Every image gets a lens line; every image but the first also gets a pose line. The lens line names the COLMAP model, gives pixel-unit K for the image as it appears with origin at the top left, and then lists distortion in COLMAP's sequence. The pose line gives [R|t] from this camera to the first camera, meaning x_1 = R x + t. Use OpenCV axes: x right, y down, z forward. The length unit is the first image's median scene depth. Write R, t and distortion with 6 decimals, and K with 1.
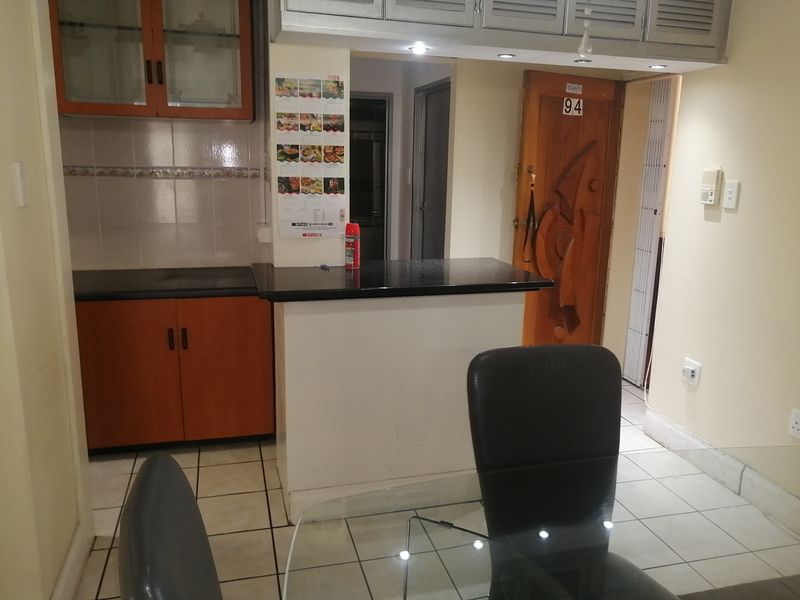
lens RADIAL K [[626.0, 0, 400.0], [0, 626.0, 300.0], [0, 0, 1]] dist [-0.024748, 0.006235]
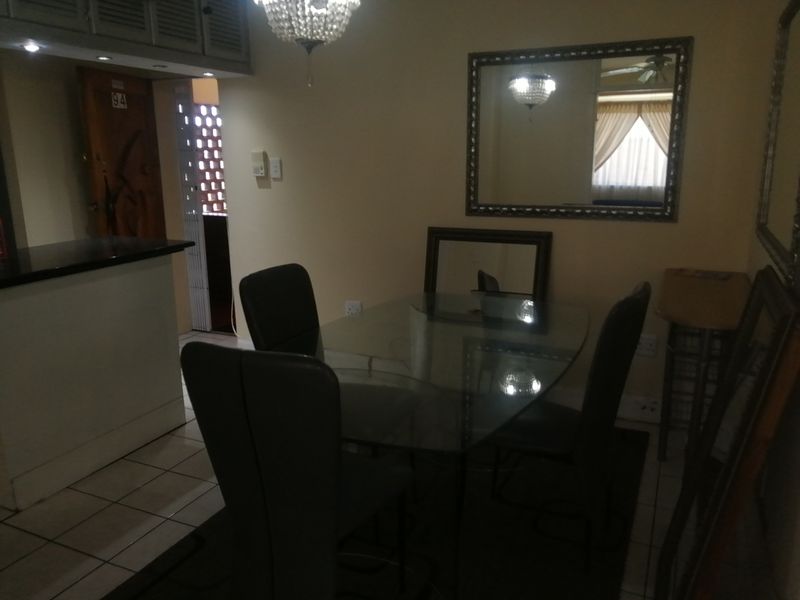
lens RADIAL K [[626.0, 0, 400.0], [0, 626.0, 300.0], [0, 0, 1]] dist [-0.024748, 0.006235]
pose [[0.635190, -0.201411, 0.745632, -0.423606], [0.184976, 0.976974, 0.106324, 0.026438], [-0.749878, 0.070388, 0.657820, -0.138852]]
